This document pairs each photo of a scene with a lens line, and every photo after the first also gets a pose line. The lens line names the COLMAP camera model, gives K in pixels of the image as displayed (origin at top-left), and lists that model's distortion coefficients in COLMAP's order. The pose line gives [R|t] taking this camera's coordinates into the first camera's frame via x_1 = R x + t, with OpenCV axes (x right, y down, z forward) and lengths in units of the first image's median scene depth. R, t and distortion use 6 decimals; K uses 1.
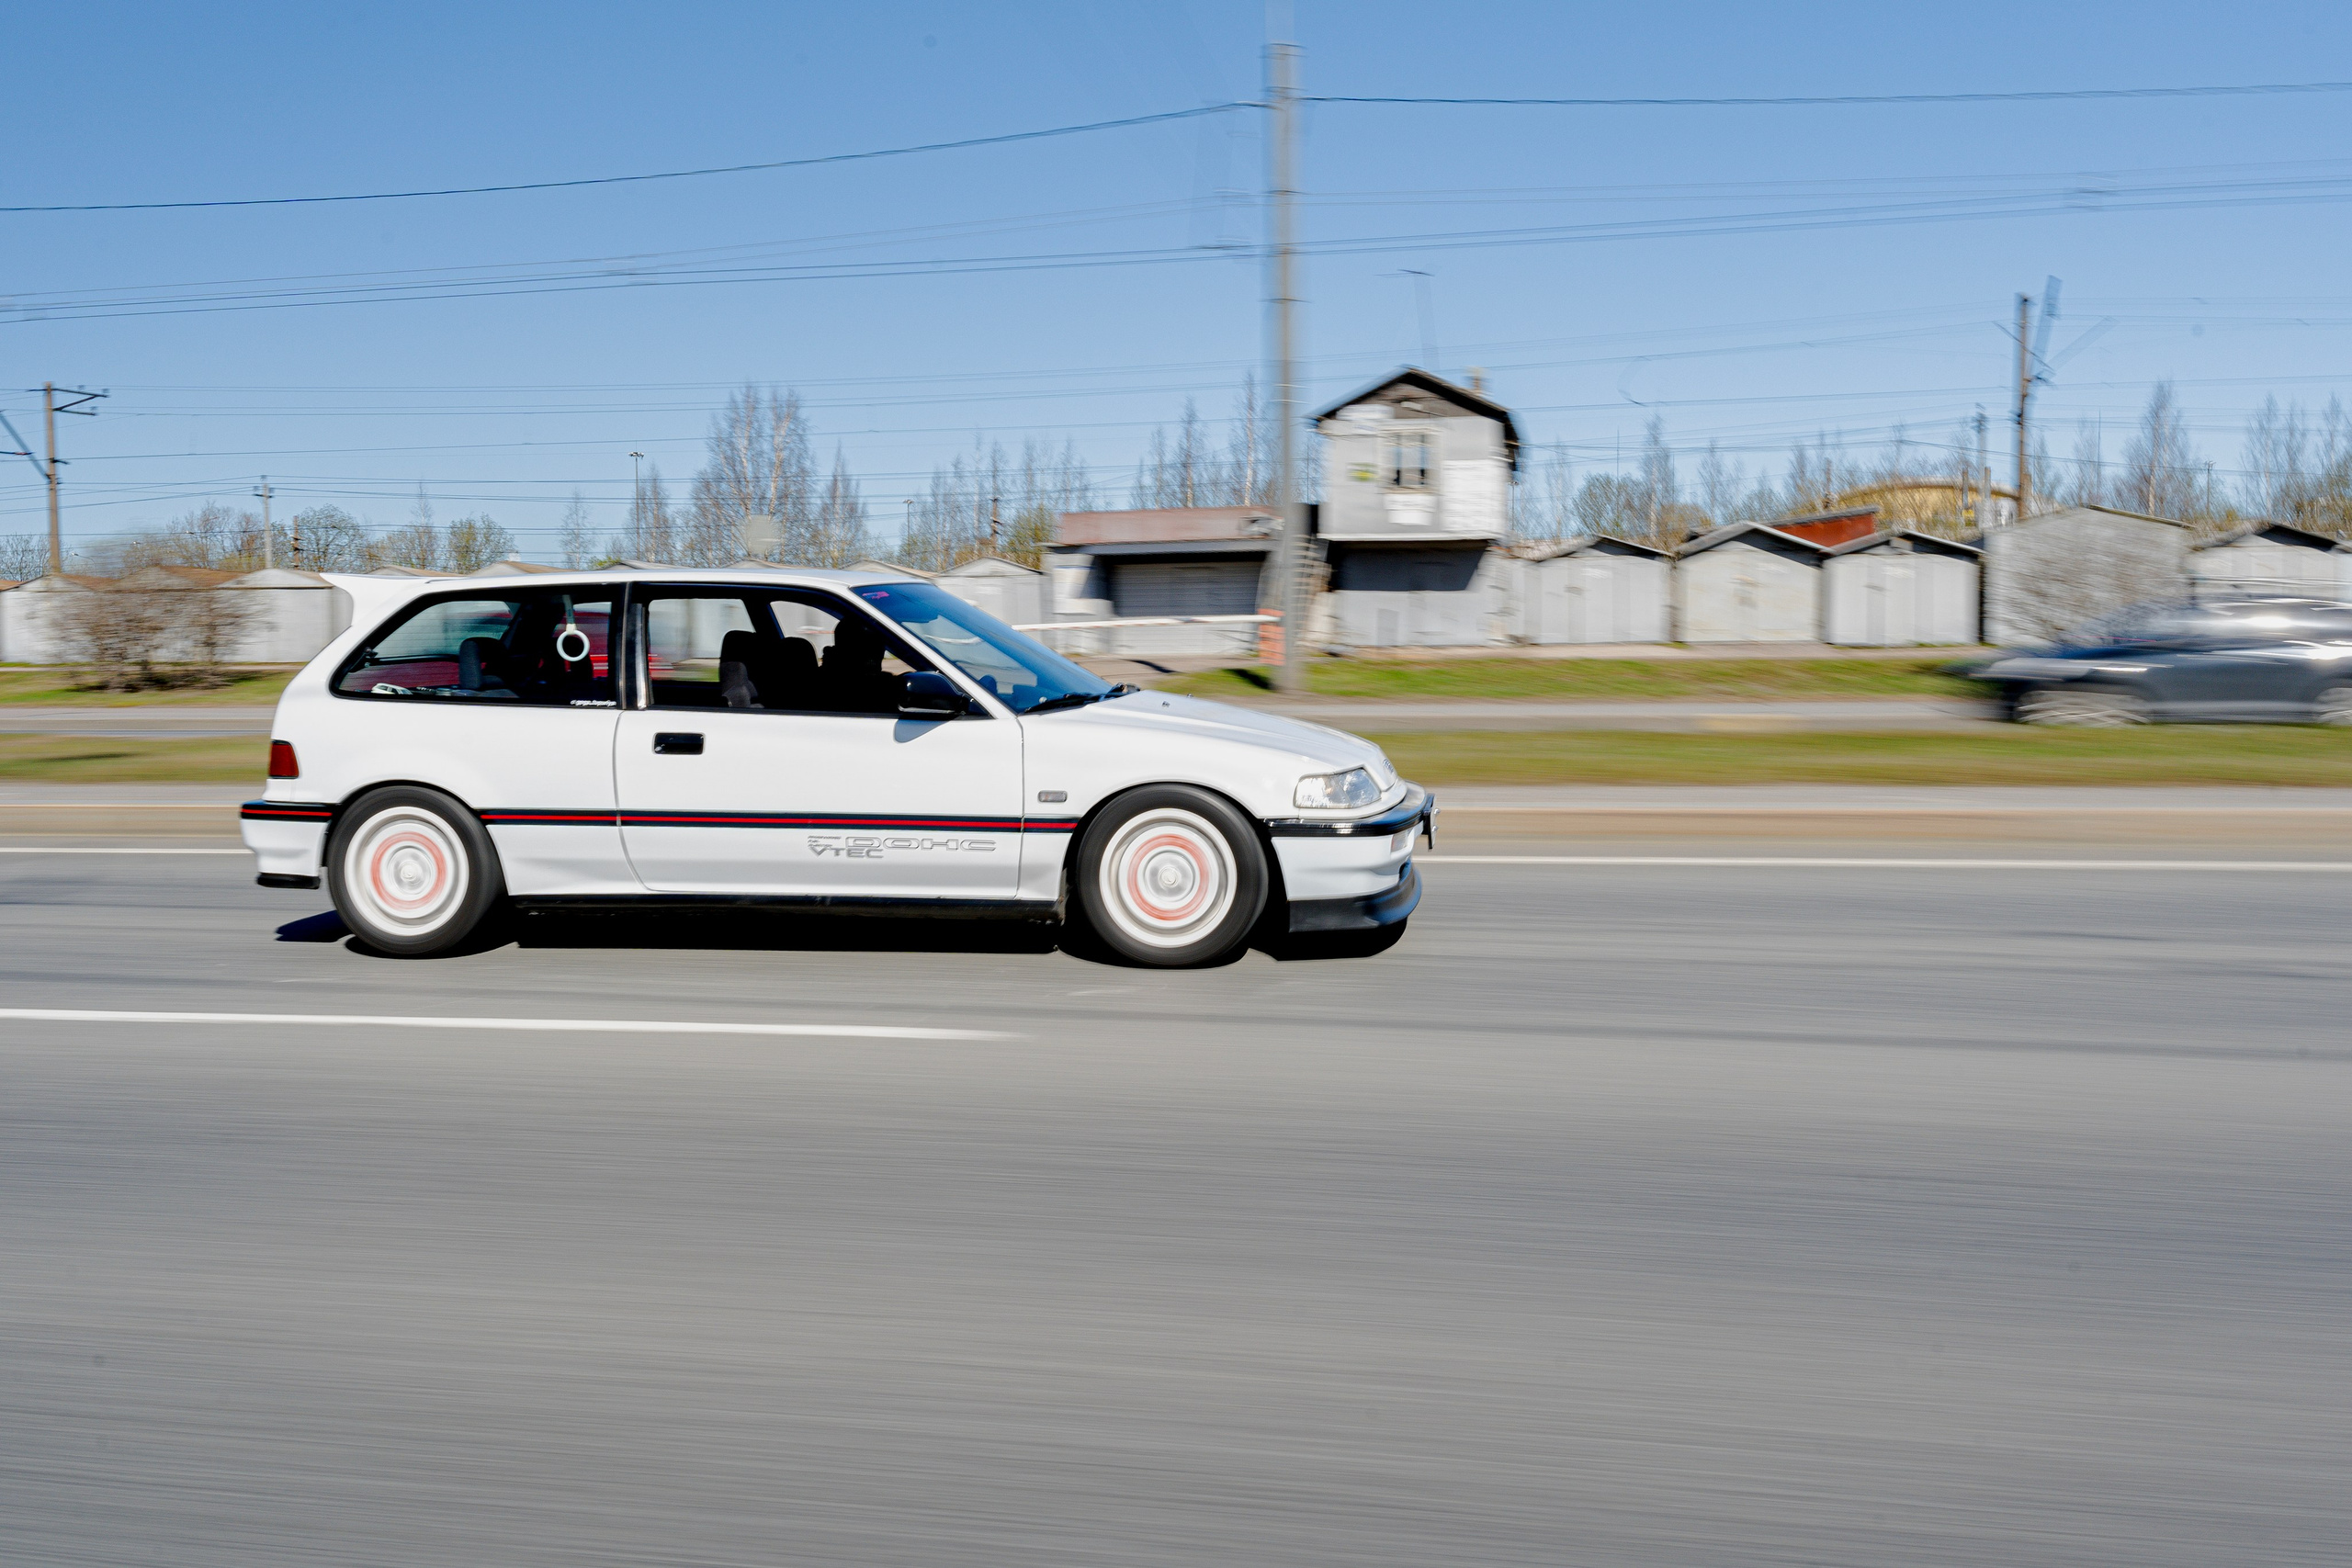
lens RADIAL K [[1847.7, 0, 1176.0], [0, 1847.7, 784.0], [0, 0, 1]] dist [-0.000209, -0.003223]
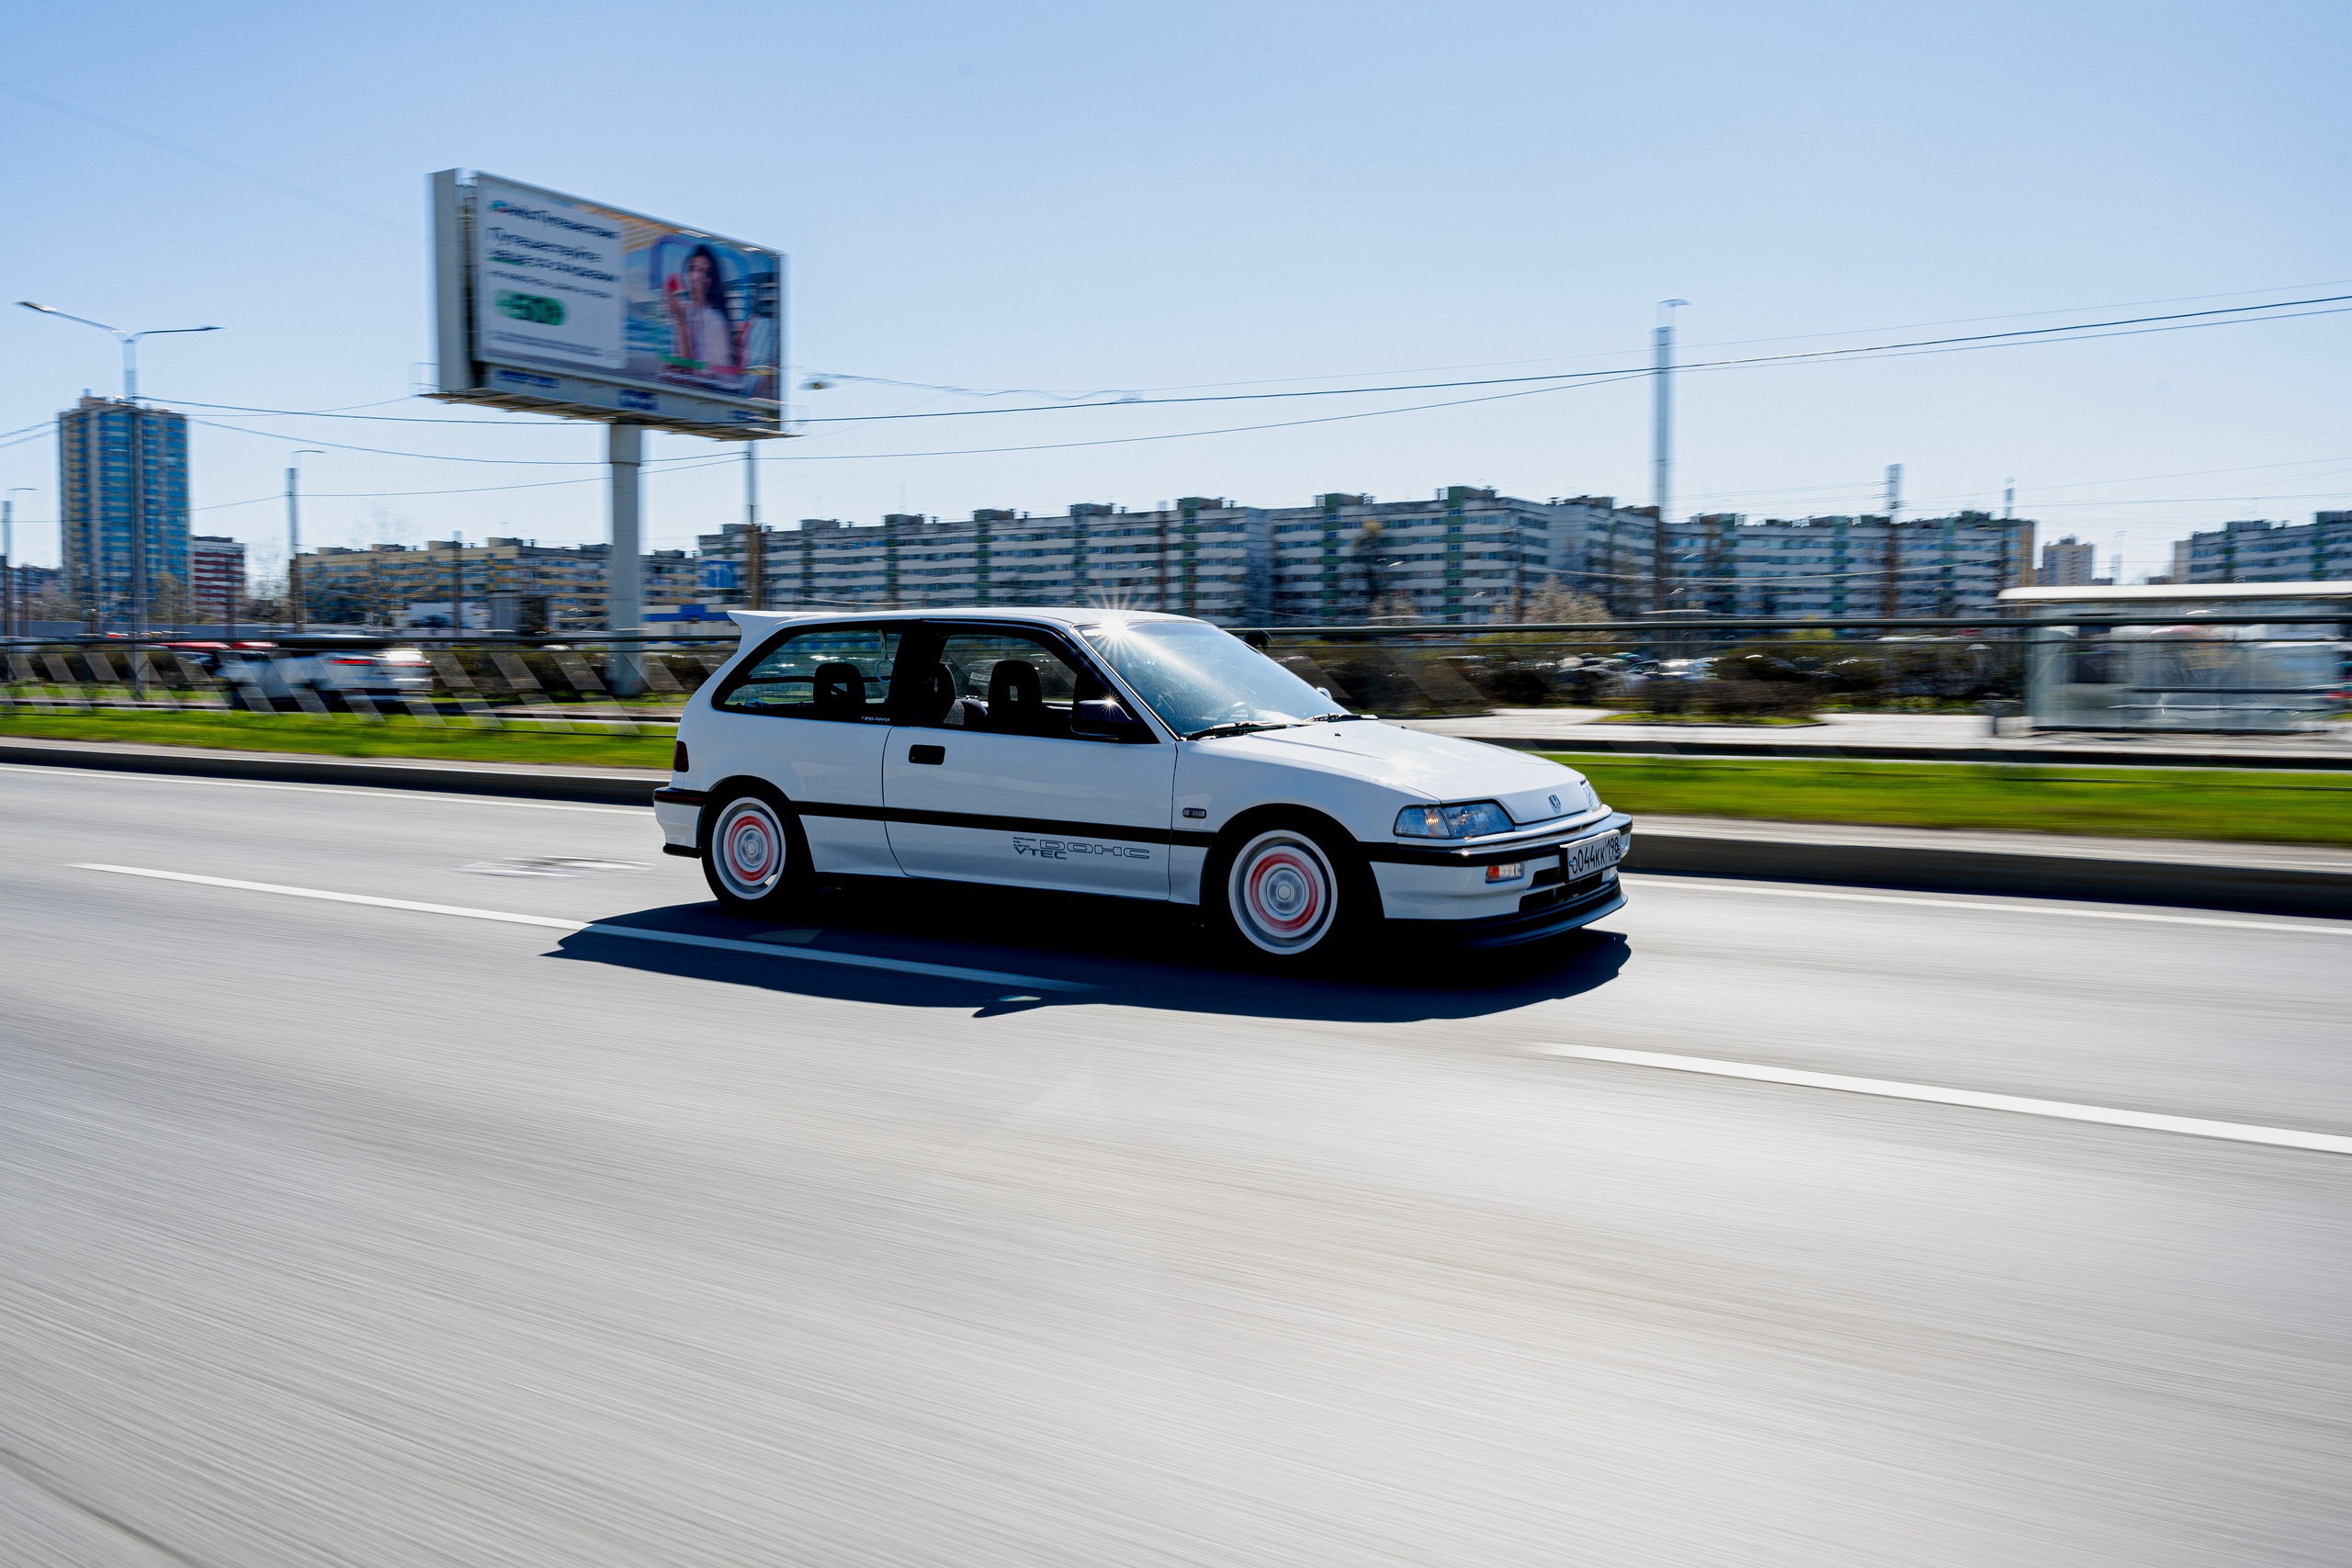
lens RADIAL K [[1847.7, 0, 1176.0], [0, 1847.7, 784.0], [0, 0, 1]] dist [-0.000209, -0.003223]
pose [[0.909043, 0.044358, -0.414334, 0.380412], [-0.054684, 0.998418, -0.013086, 0.004246], [0.413098, 0.034553, 0.910031, -0.027029]]
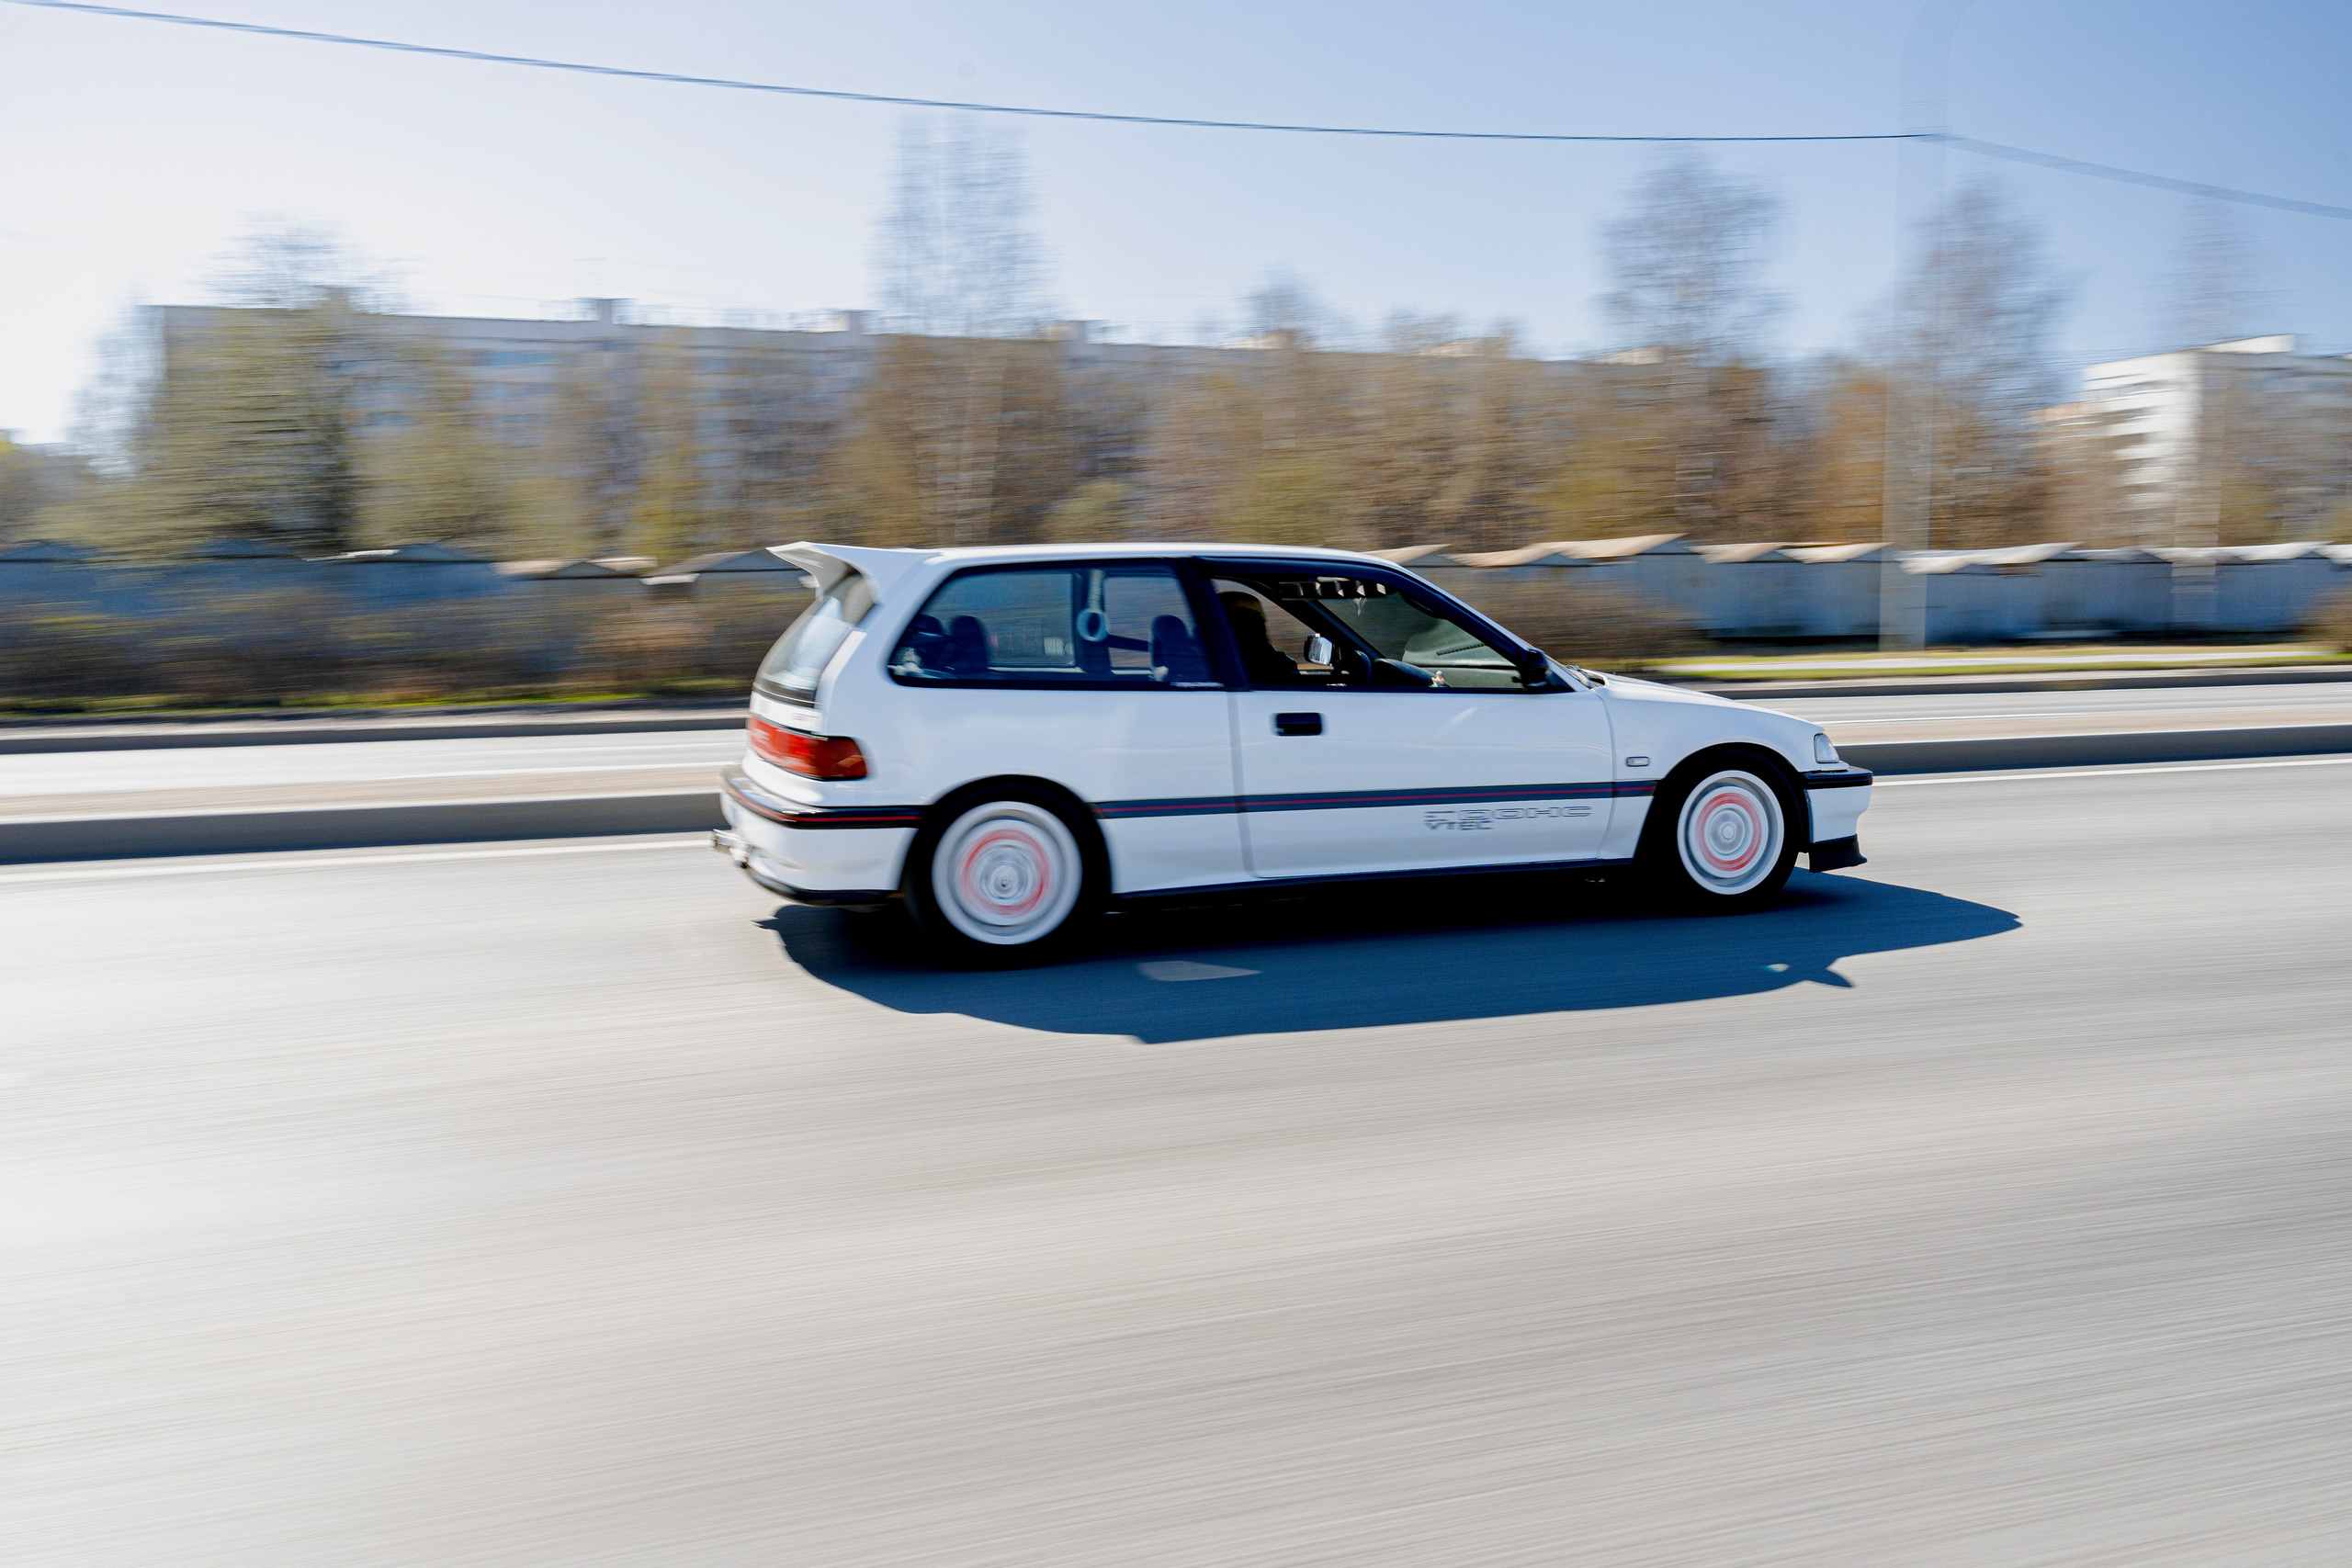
lens RADIAL K [[1847.7, 0, 1176.0], [0, 1847.7, 784.0], [0, 0, 1]] dist [-0.000209, -0.003223]
pose [[0.891397, -0.044588, 0.451025, -0.772388], [0.045208, 0.998933, 0.009405, -0.002369], [-0.450963, 0.012006, 0.892462, 0.165585]]
